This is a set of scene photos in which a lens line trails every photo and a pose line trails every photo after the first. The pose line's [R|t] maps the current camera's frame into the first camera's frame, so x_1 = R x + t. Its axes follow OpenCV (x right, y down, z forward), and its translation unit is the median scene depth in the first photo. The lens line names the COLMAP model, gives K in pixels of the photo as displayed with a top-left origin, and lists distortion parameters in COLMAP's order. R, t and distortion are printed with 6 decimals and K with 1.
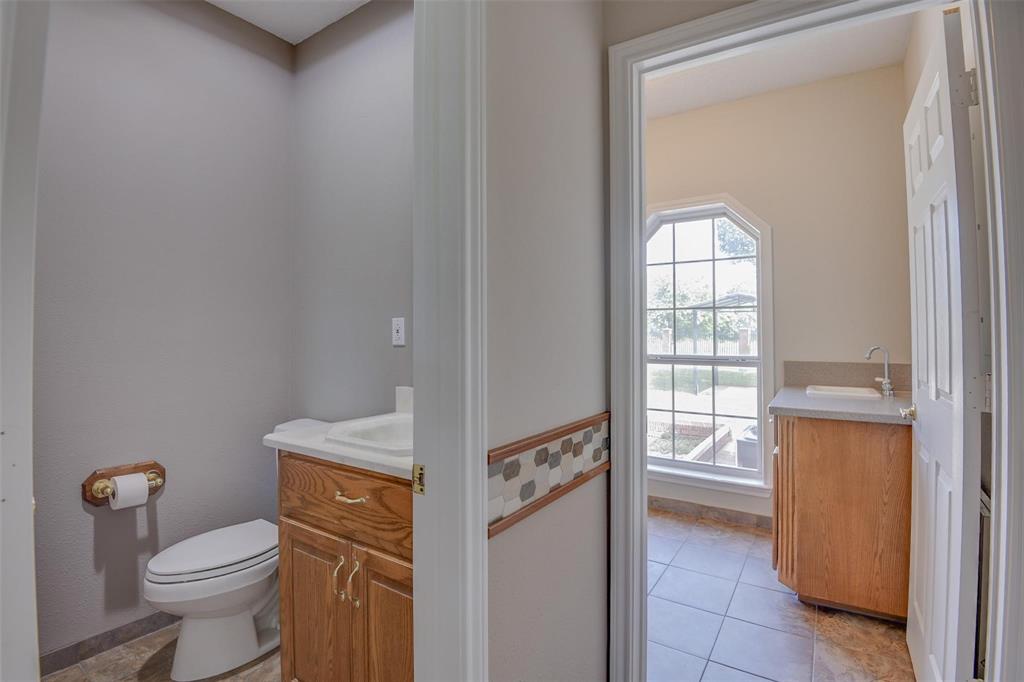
lens RADIAL K [[487.4, 0, 509.4], [0, 487.4, 319.6], [0, 0, 1]] dist [-0.000073, -0.000060]
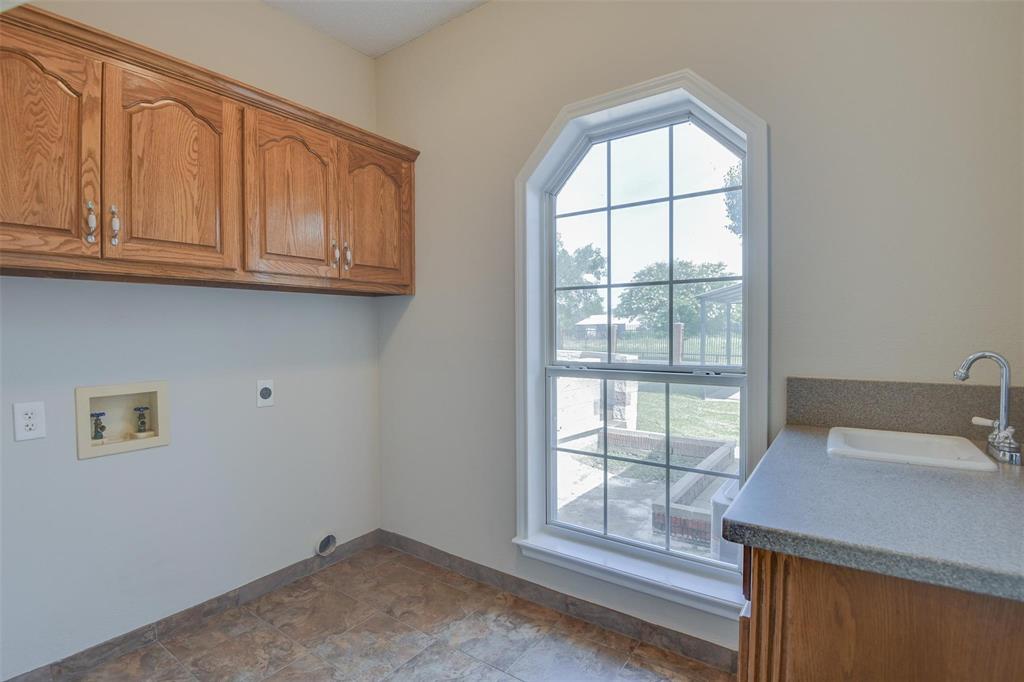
lens RADIAL K [[496.6, 0, 512.6], [0, 496.6, 338.7], [0, 0, 1]] dist [-0.029371, -0.001056]
pose [[0.999429, -0.007405, -0.032982, 0.275652], [0.008915, 0.998907, 0.045885, 0.015588], [0.032606, -0.046153, 0.998402, 0.448278]]
